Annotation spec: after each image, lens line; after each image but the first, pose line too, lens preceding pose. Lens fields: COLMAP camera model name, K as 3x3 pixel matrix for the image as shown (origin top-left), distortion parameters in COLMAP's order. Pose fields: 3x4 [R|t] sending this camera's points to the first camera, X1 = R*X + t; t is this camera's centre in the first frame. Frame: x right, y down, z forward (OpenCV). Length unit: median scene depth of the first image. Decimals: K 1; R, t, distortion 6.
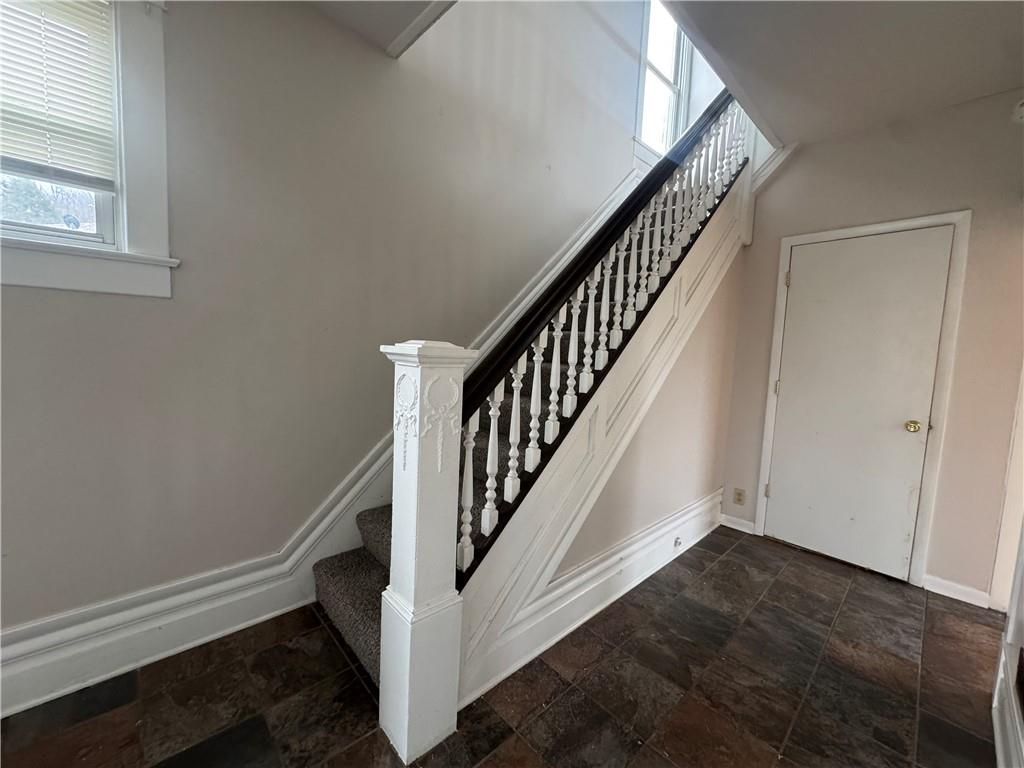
lens RADIAL K [[409.0, 0, 512.5], [0, 409.0, 384.2], [0, 0, 1]] dist [-0.003871, 0.000250]
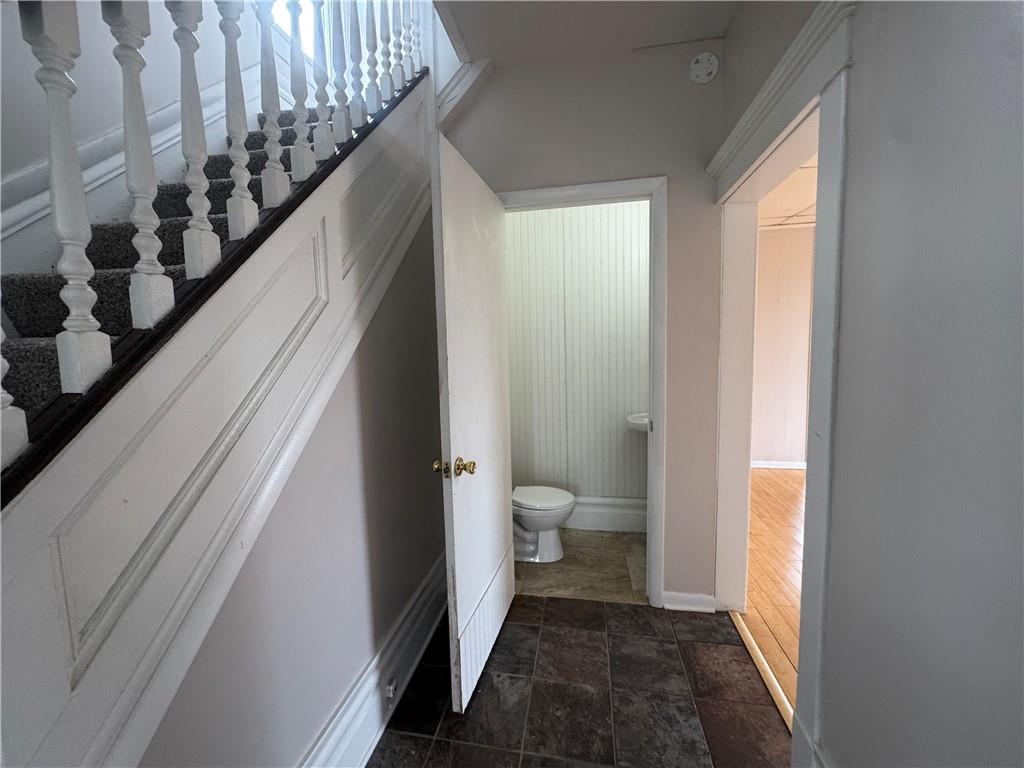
lens RADIAL K [[409.0, 0, 512.8], [0, 409.0, 384.1], [0, 0, 1]] dist [-0.003871, 0.000250]
pose [[0.799128, -0.115345, 0.589992, 0.291378], [0.107871, 0.993004, 0.048026, -0.063341], [-0.591404, 0.025264, 0.805980, 0.486386]]
